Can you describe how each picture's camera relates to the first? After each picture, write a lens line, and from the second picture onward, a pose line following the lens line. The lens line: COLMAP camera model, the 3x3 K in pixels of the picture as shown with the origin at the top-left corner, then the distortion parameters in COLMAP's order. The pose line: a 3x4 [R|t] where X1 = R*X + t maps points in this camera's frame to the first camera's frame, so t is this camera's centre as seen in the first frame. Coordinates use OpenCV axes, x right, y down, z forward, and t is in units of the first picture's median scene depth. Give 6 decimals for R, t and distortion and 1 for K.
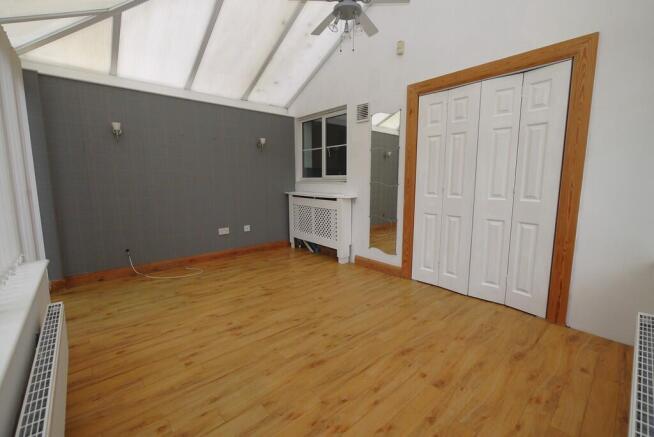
lens RADIAL K [[276.5, 0, 328.6], [0, 276.5, 215.2], [0, 0, 1]] dist [-0.001467, -0.000292]
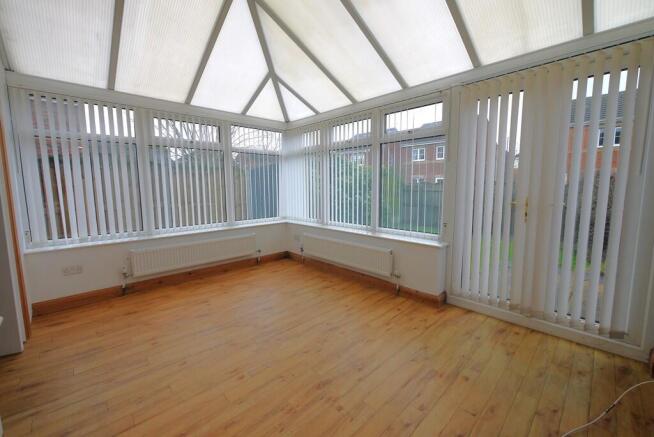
lens RADIAL K [[276.5, 0, 328.6], [0, 276.5, 215.2], [0, 0, 1]] dist [-0.001467, -0.000292]
pose [[-0.999382, 0.011051, -0.033364, -0.283648], [0.002490, 0.969163, 0.246408, -0.311291], [0.035058, 0.246172, -0.968592, 1.973957]]
